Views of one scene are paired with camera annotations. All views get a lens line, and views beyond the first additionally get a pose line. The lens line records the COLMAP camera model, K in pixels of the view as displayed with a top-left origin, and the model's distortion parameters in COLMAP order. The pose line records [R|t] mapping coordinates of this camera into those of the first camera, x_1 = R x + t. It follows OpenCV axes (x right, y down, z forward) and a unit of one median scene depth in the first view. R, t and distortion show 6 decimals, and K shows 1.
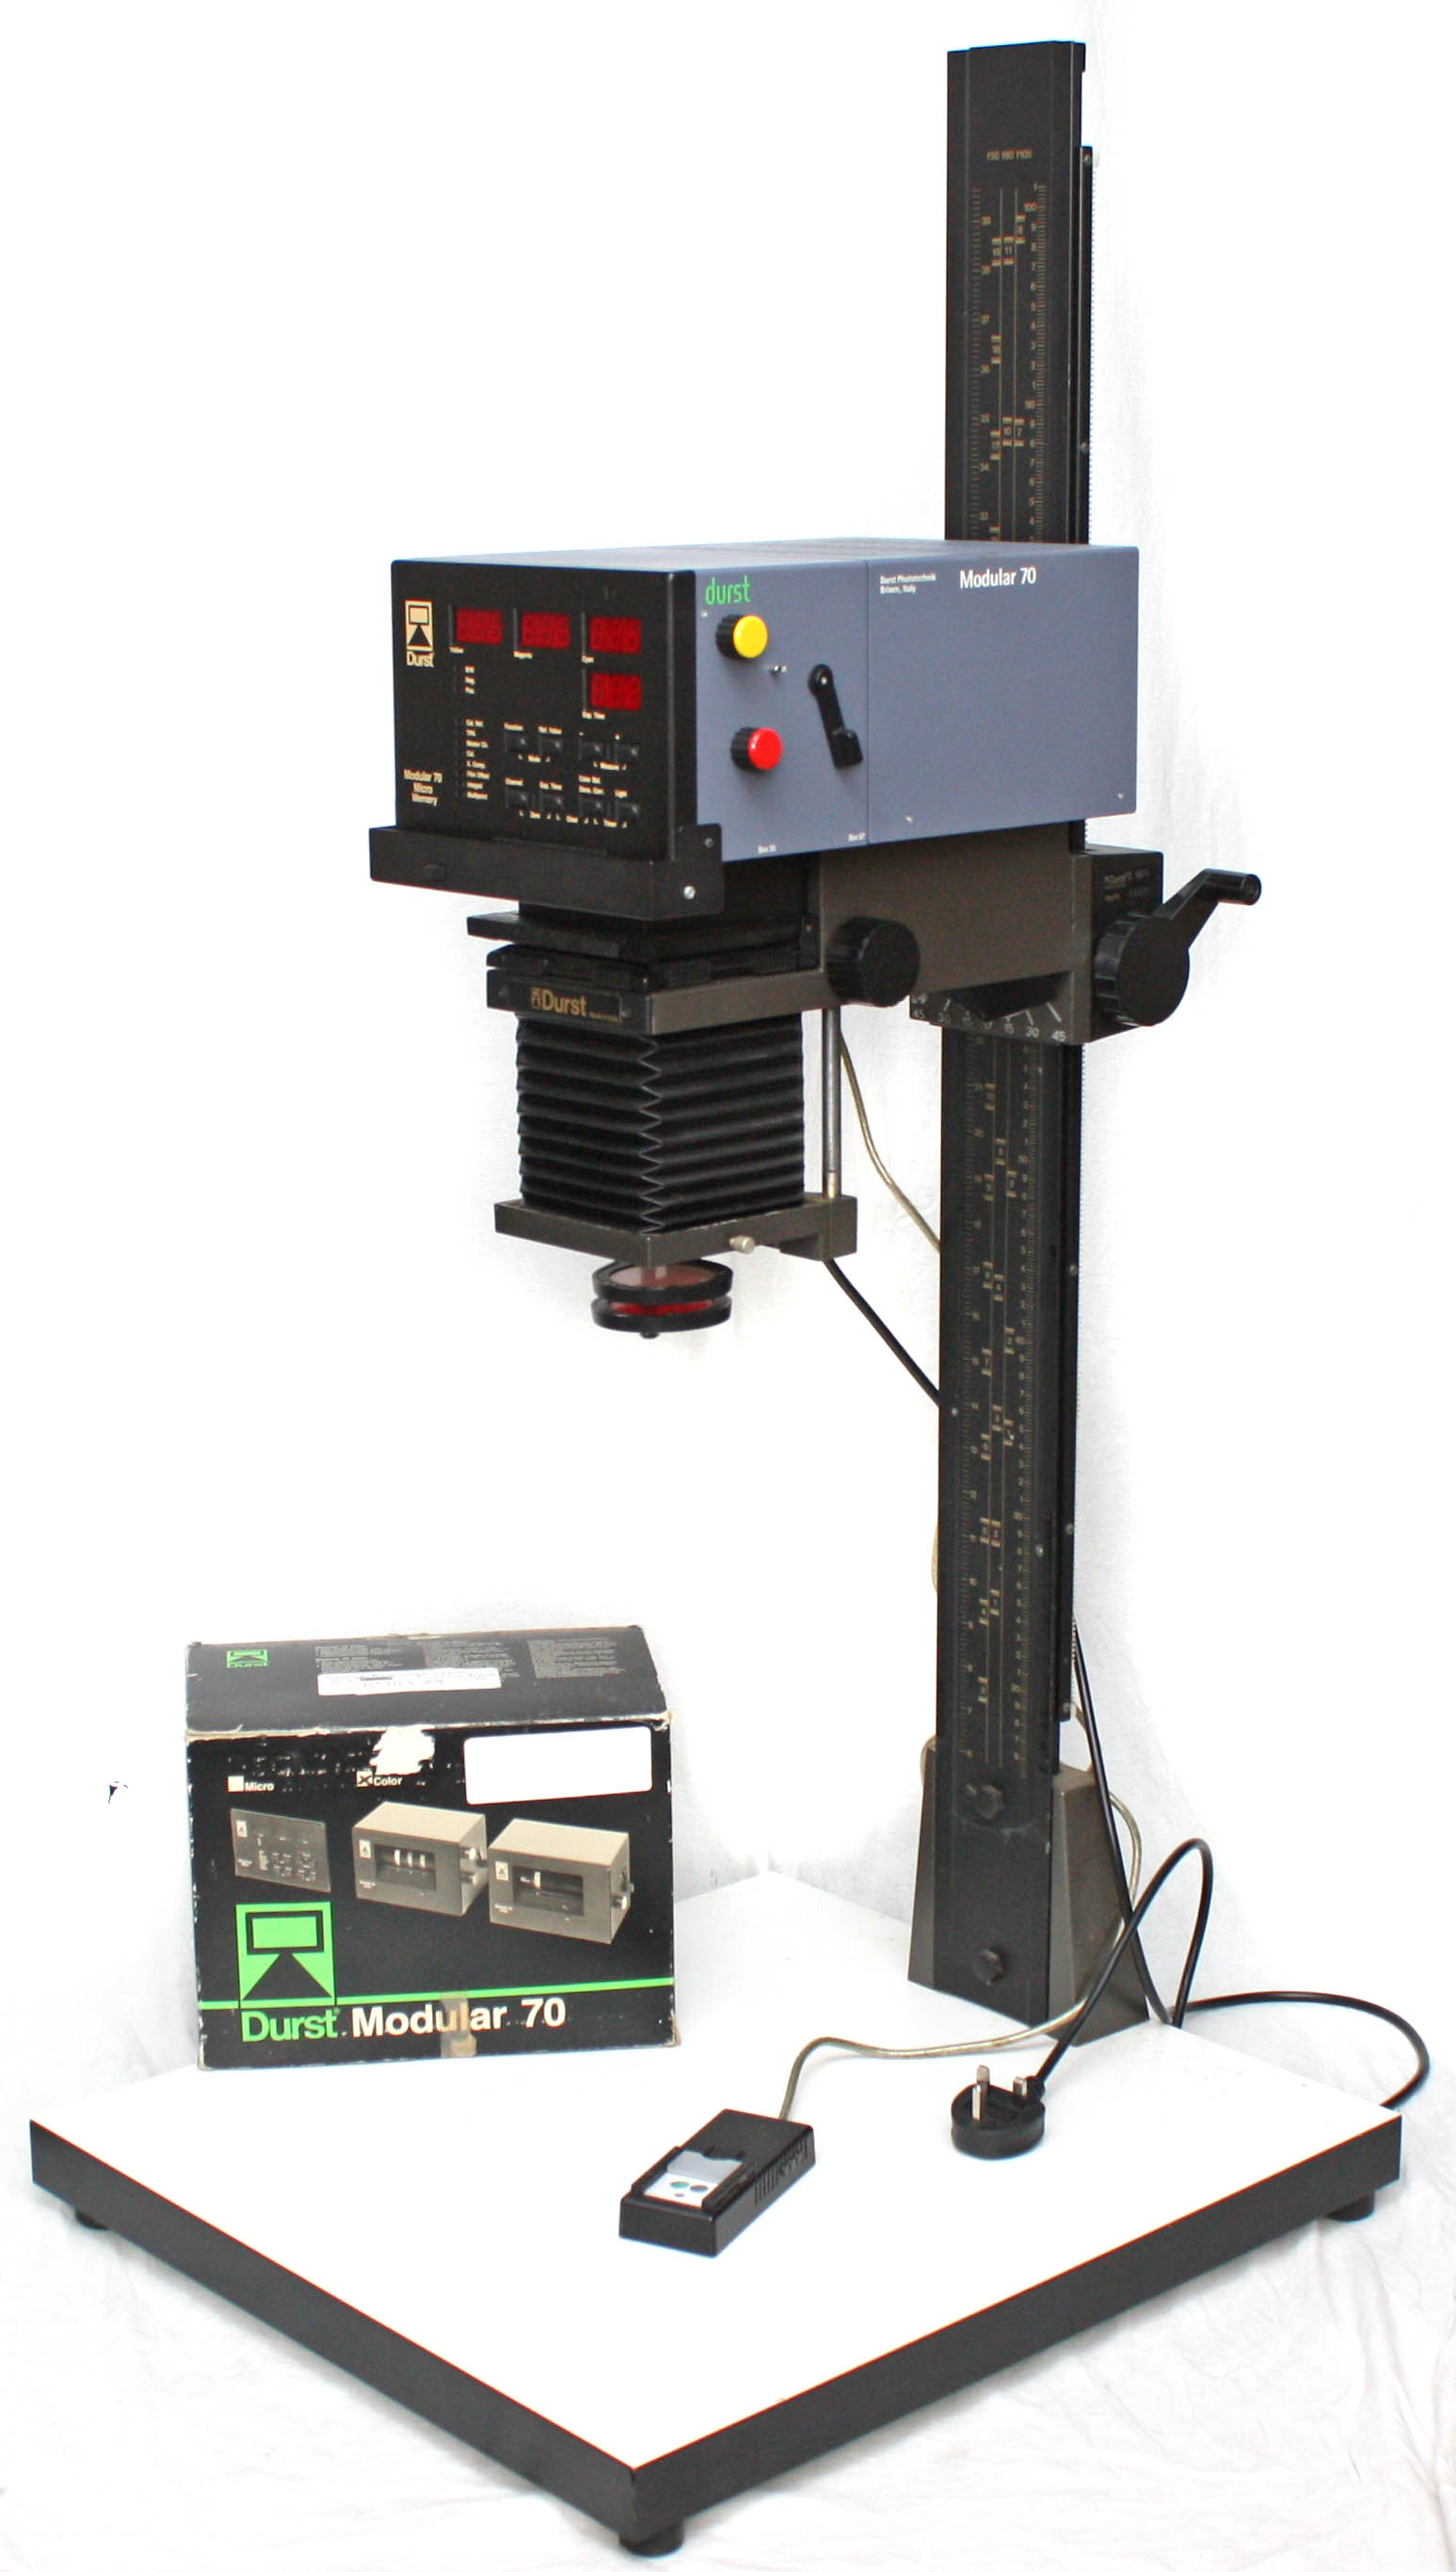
lens RADIAL K [[3988.4, 0, 719.3], [0, 3988.4, 1289.2], [0, 0, 1]] dist [-0.059719, 0.000000]
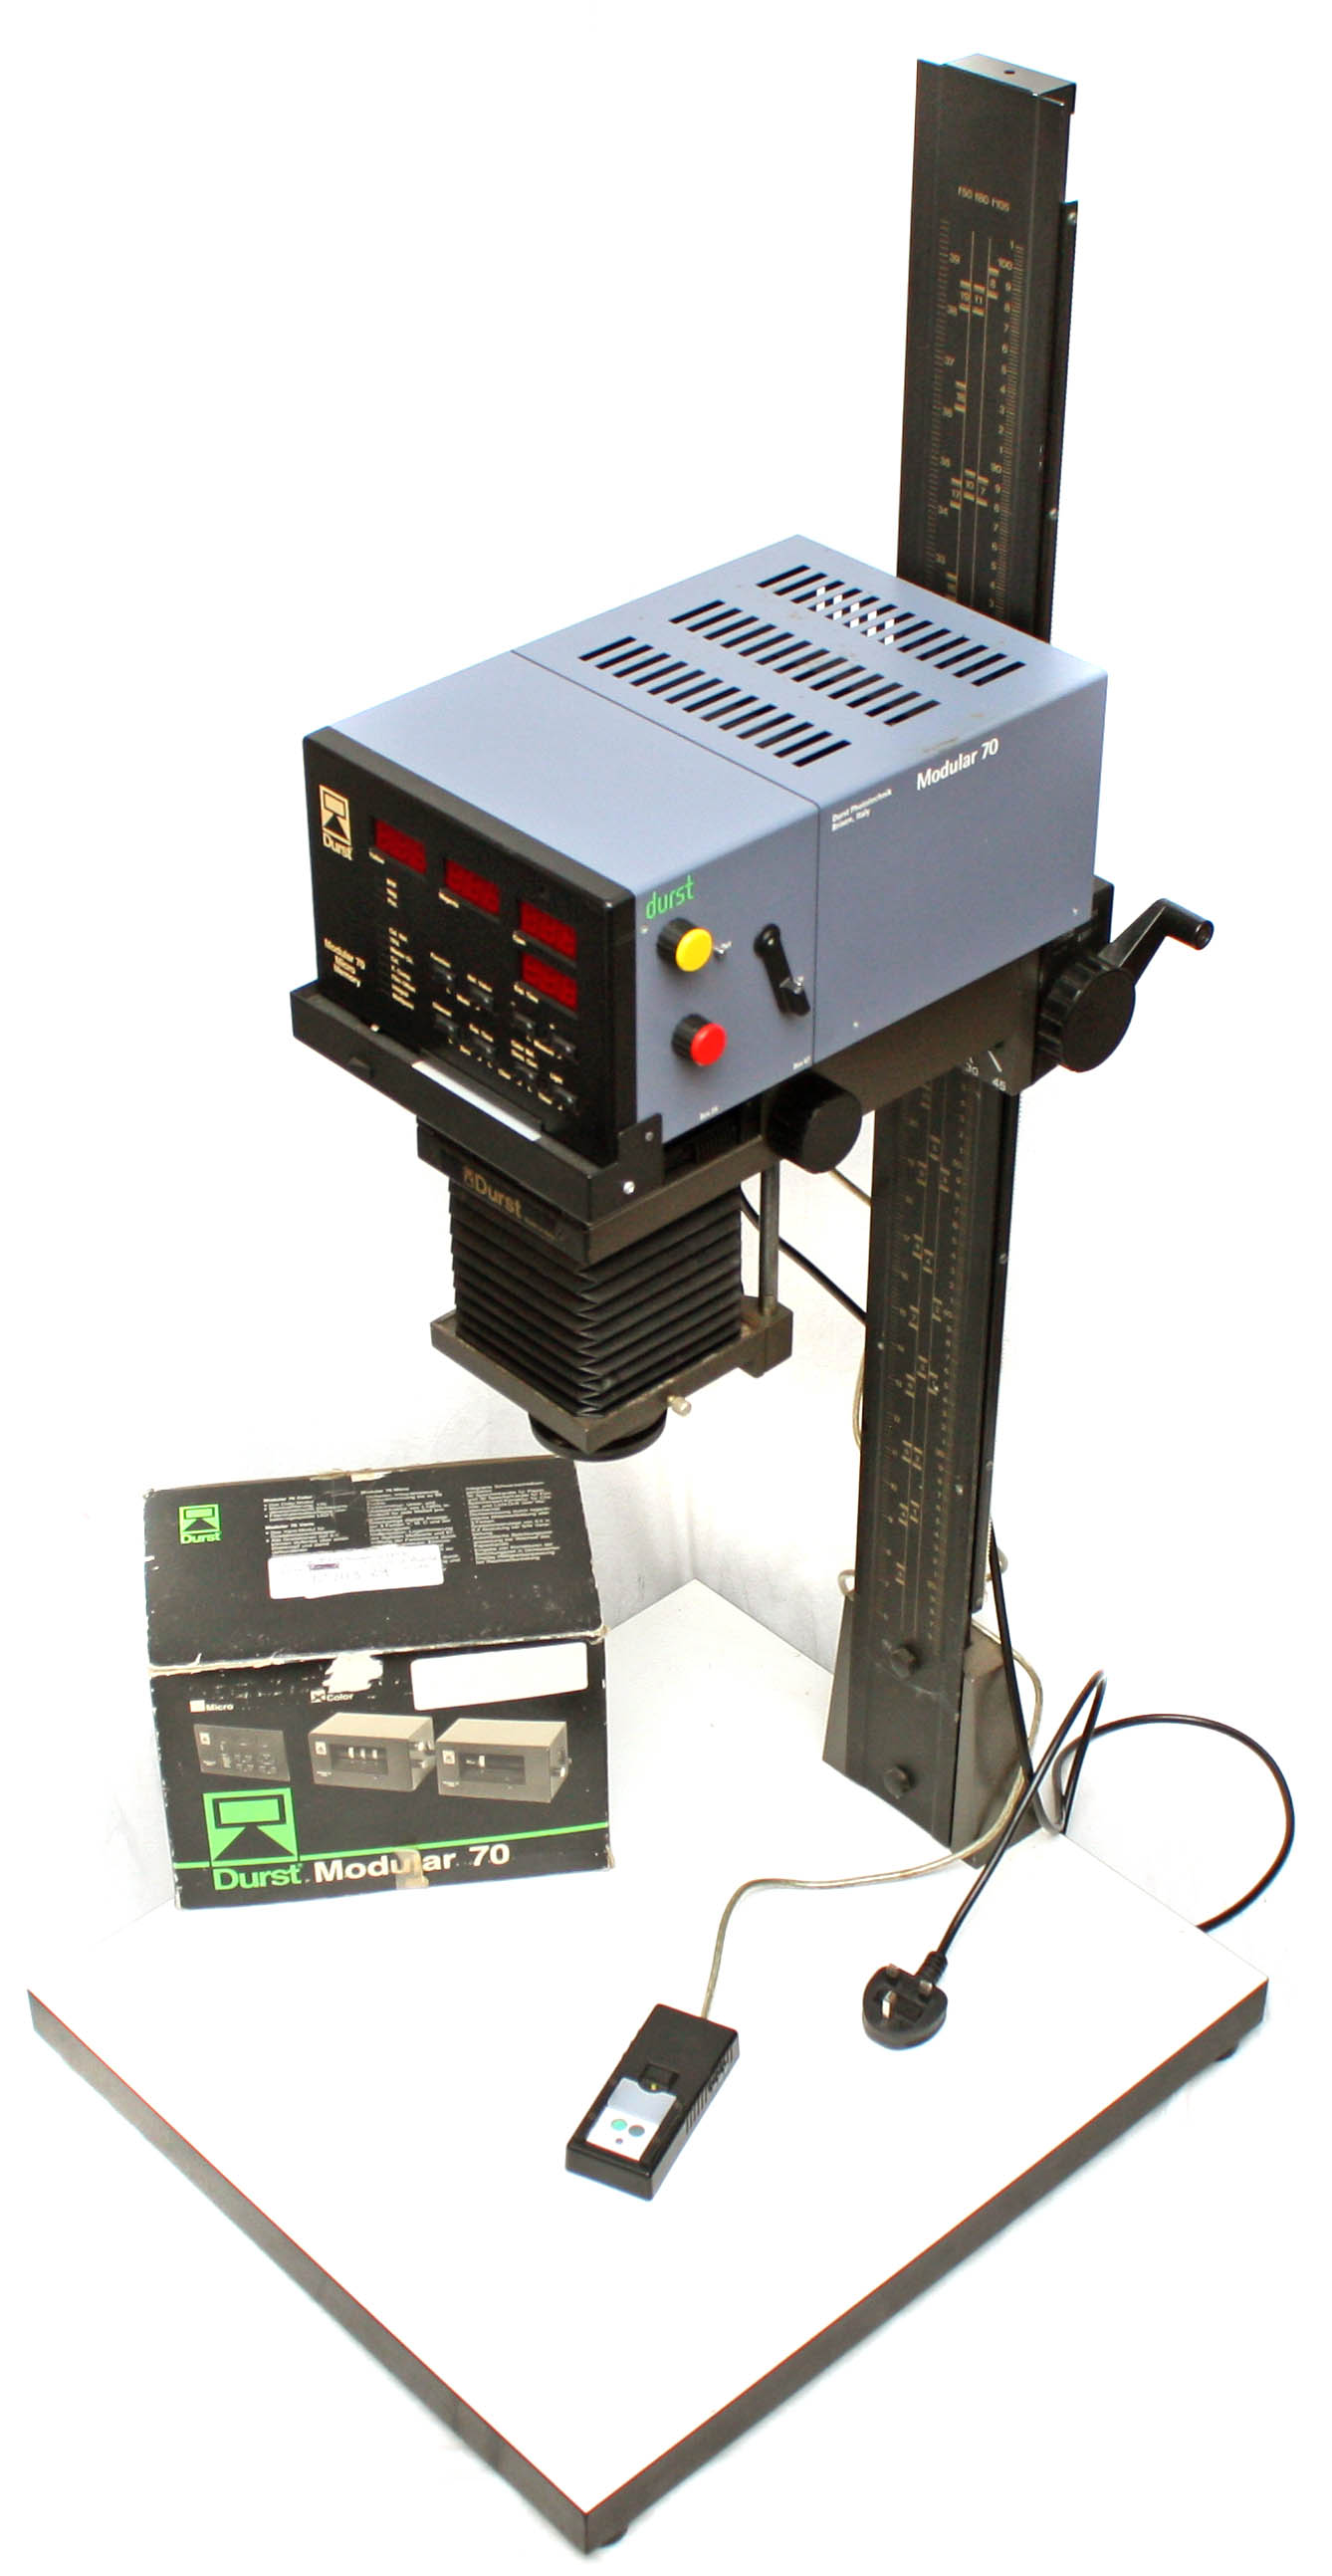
lens RADIAL K [[3579.4, 0, 666.0], [0, 3579.4, 1286.8], [0, 0, 1]] dist [-0.082195, 0.000000]
pose [[0.999893, -0.003954, 0.014084, -0.009191], [-0.002081, 0.914544, 0.404481, -0.362979], [-0.014480, -0.404467, 0.914438, 0.170669]]
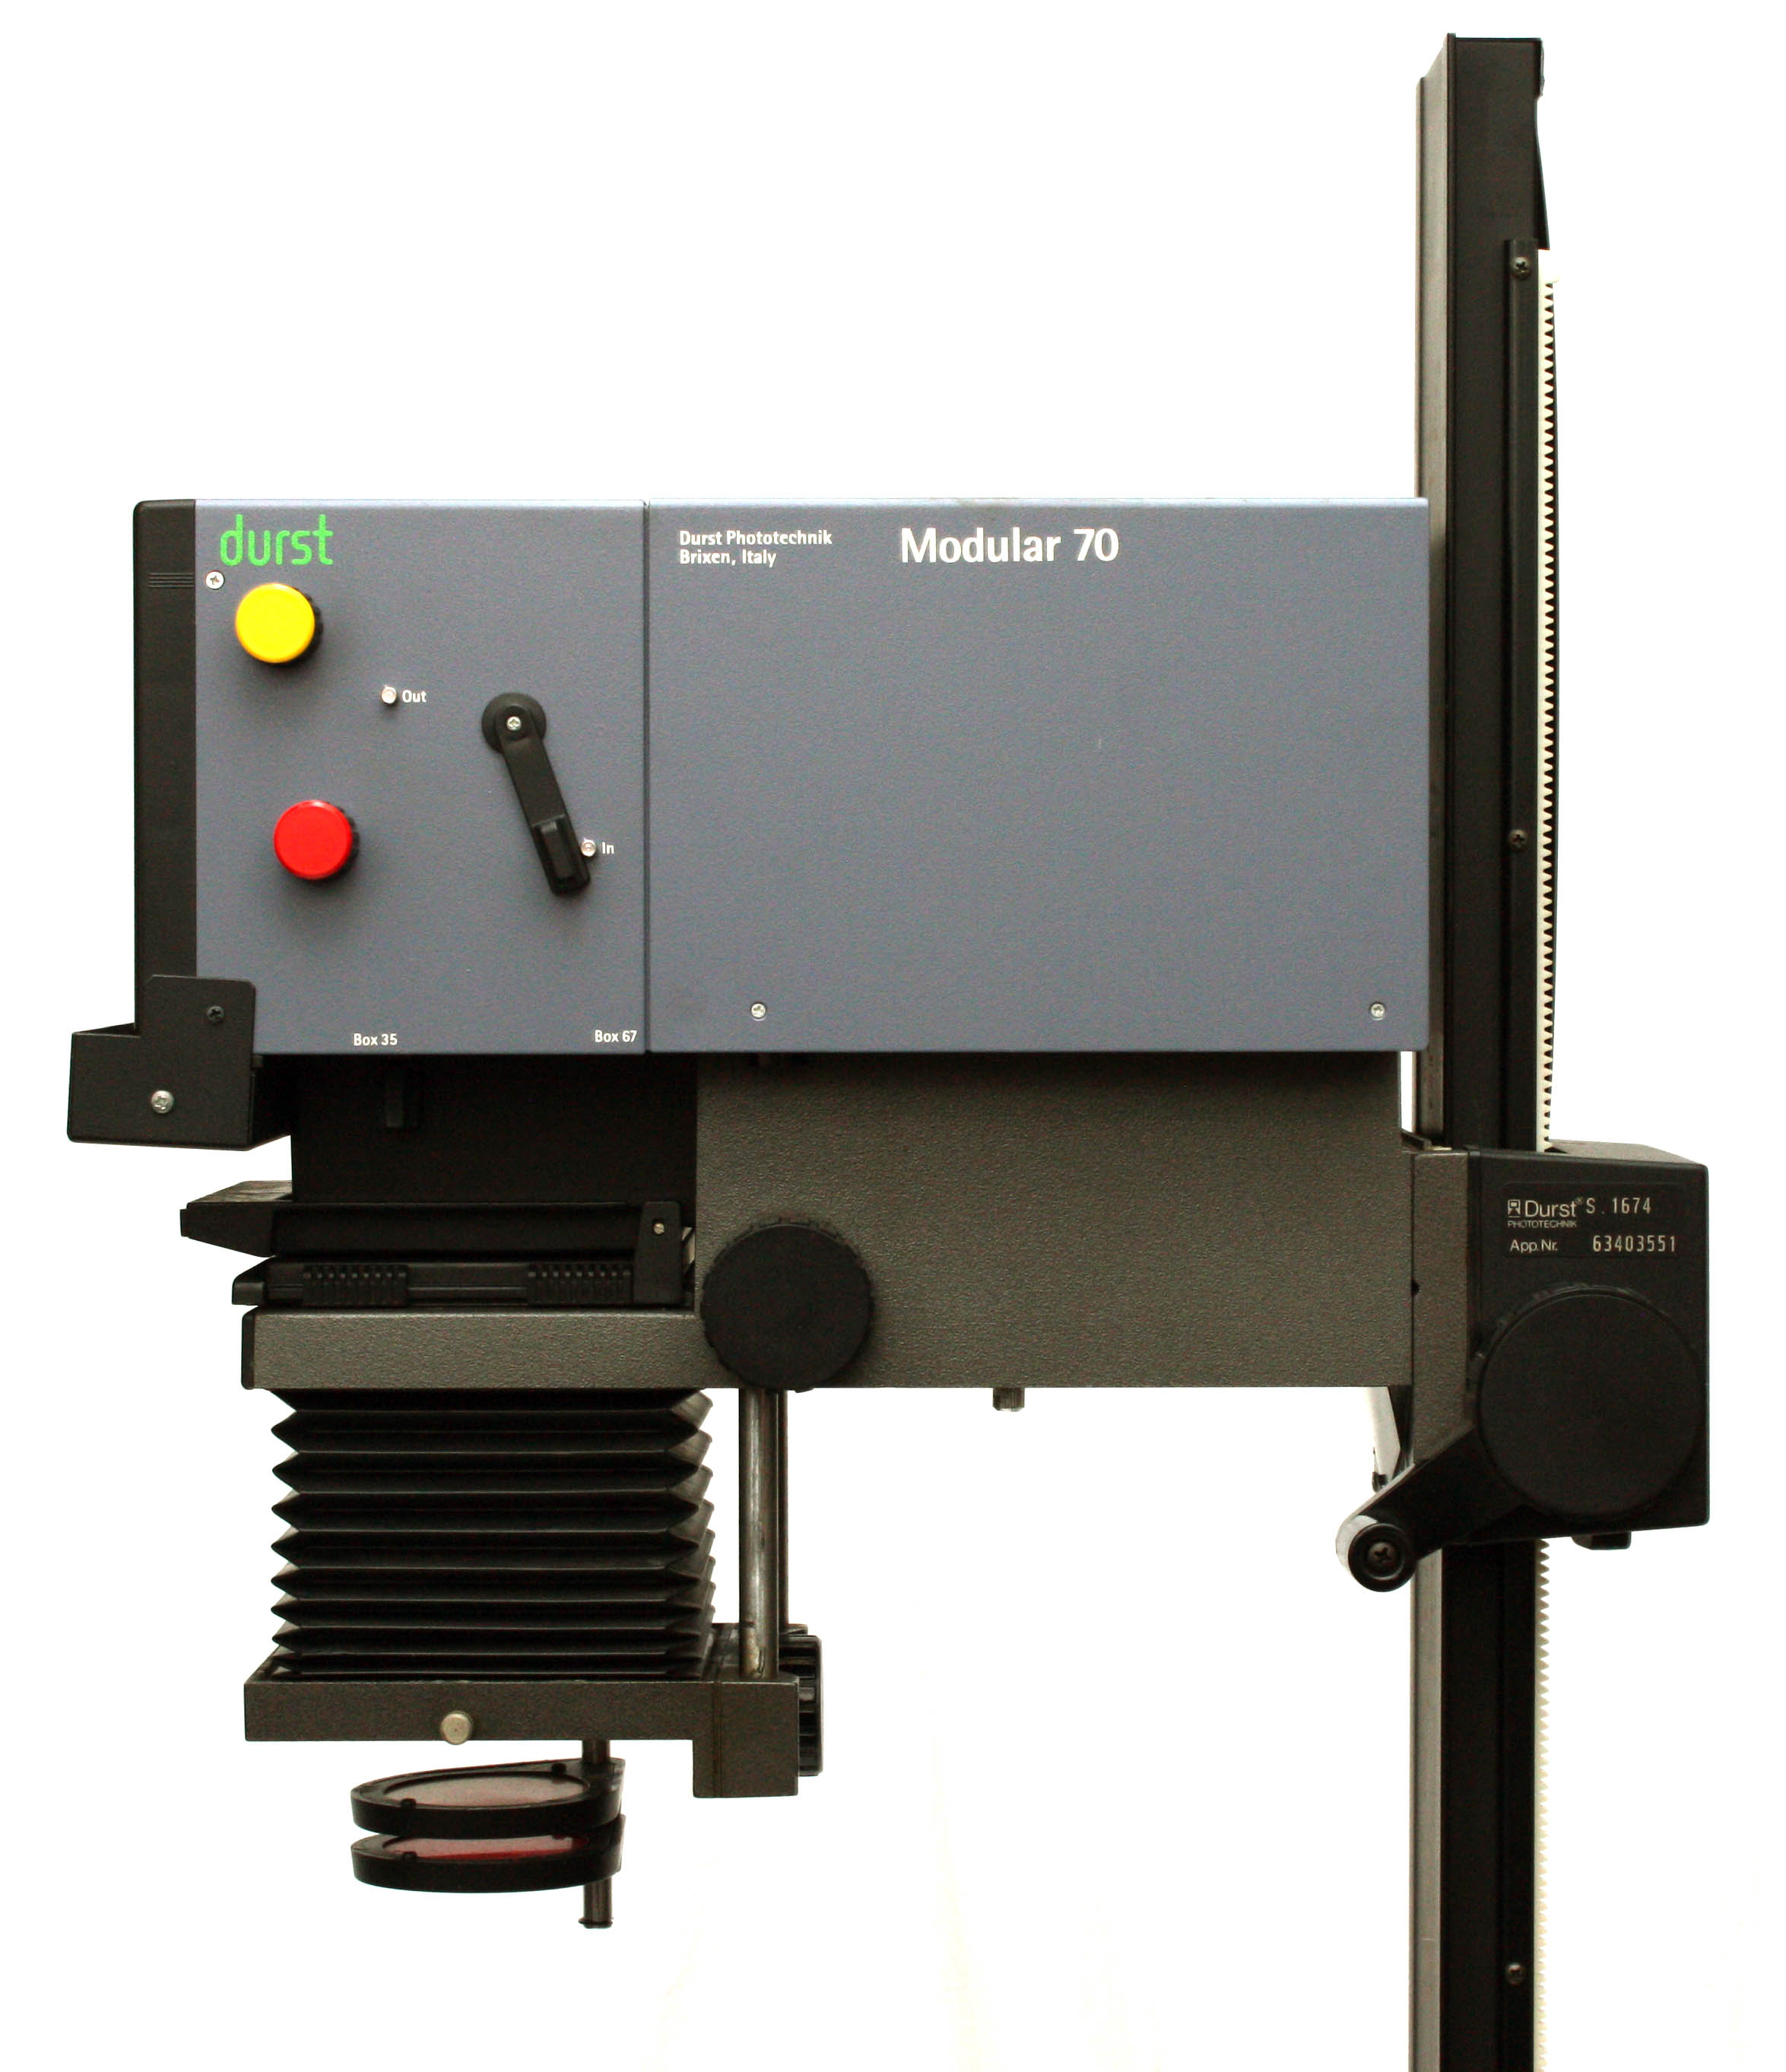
lens RADIAL K [[3639.2, 0, 895.7], [0, 3639.2, 1034.2], [0, 0, 1]] dist [0.168696, 0.000000]
pose [[0.746375, 0.006178, -0.665497, 0.327296], [-0.152728, 0.974860, -0.162239, -0.038407], [0.647765, 0.222731, 0.728555, 0.603275]]
